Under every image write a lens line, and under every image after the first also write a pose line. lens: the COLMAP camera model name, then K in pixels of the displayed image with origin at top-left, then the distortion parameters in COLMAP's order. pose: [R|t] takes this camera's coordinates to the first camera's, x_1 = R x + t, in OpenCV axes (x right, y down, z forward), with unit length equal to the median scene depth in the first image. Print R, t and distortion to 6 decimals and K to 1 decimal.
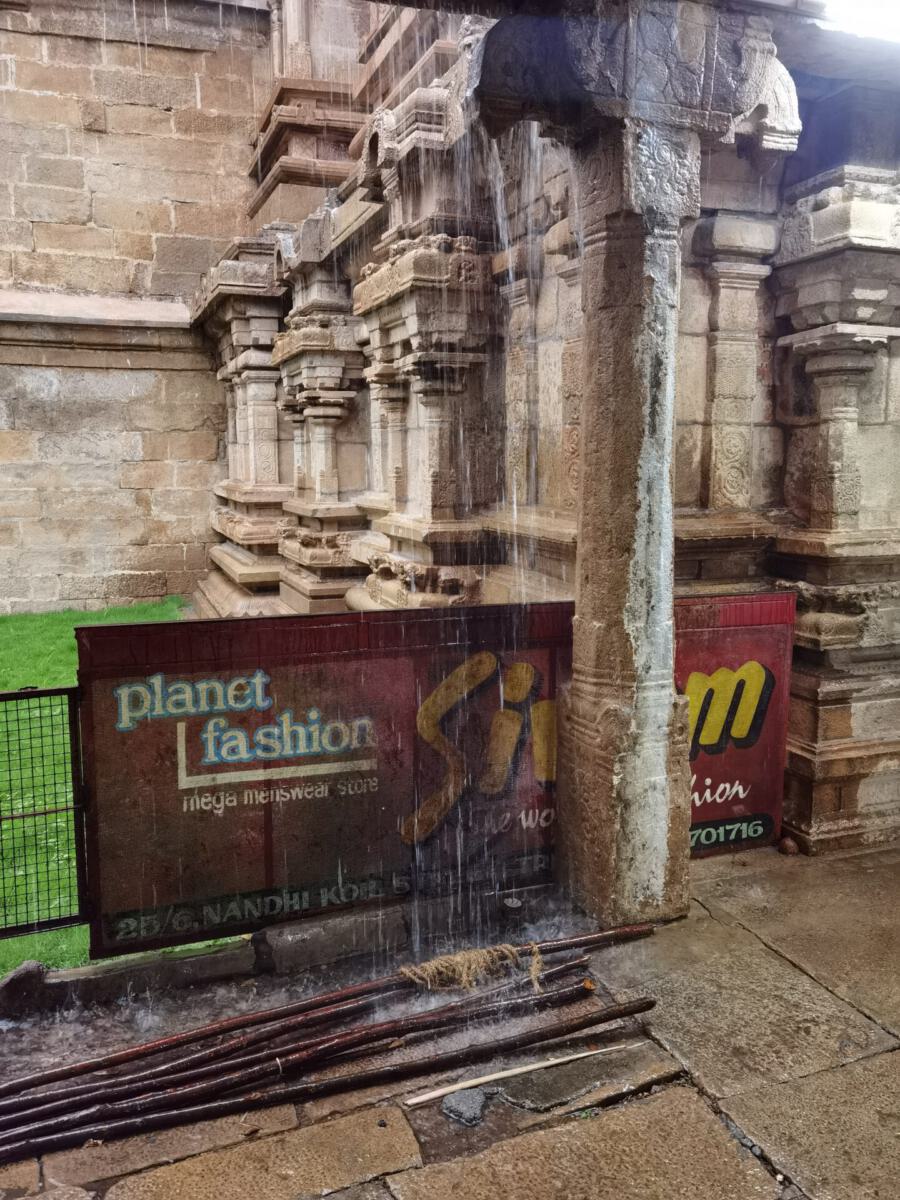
lens RADIAL K [[942.9, 0, 450.1], [0, 942.9, 598.6], [0, 0, 1]] dist [-0.004393, 0.001930]
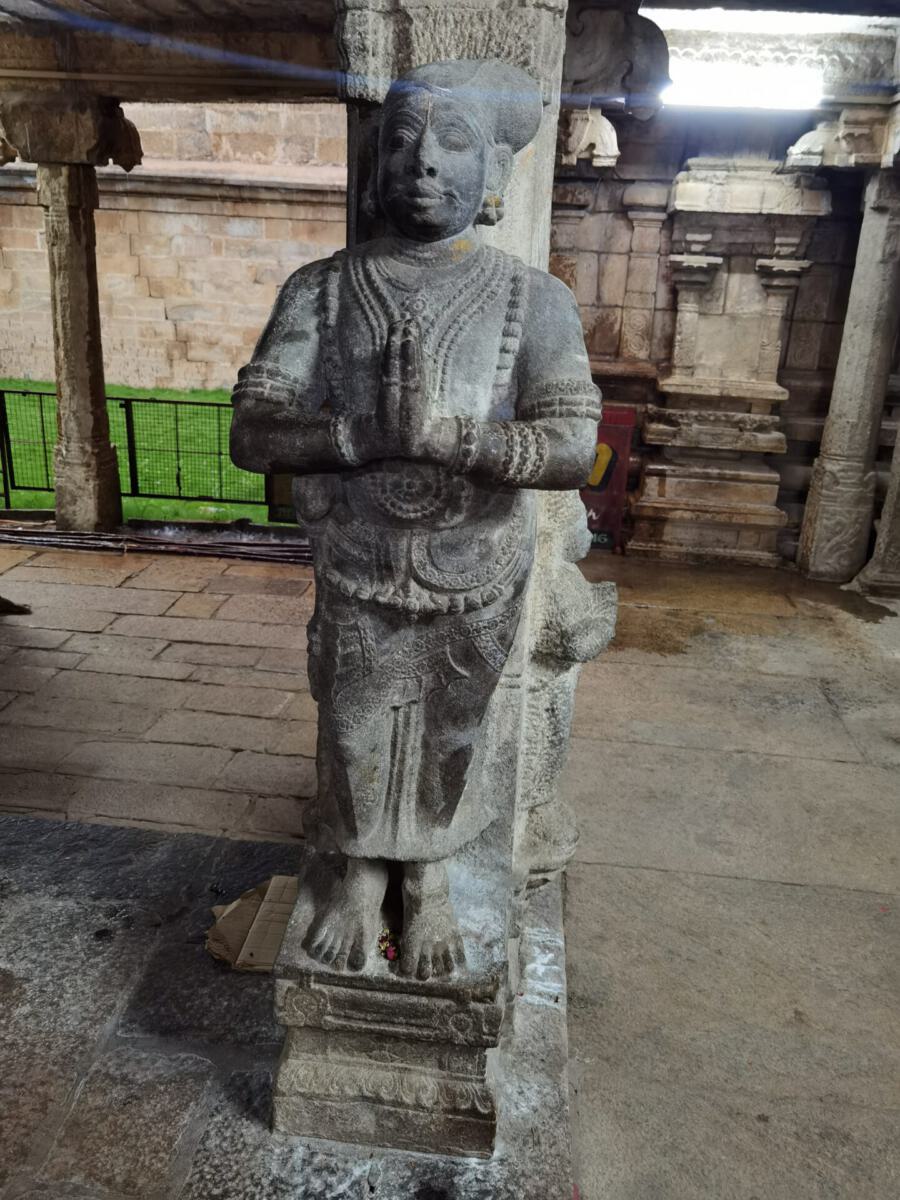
lens RADIAL K [[942.9, 0, 449.2], [0, 942.9, 599.6], [0, 0, 1]] dist [-0.004393, 0.001930]
pose [[0.899615, 0.188229, -0.394034, 0.798552], [-0.116496, 0.973078, 0.198866, 0.030187], [0.420858, -0.133000, 0.897323, -0.783101]]
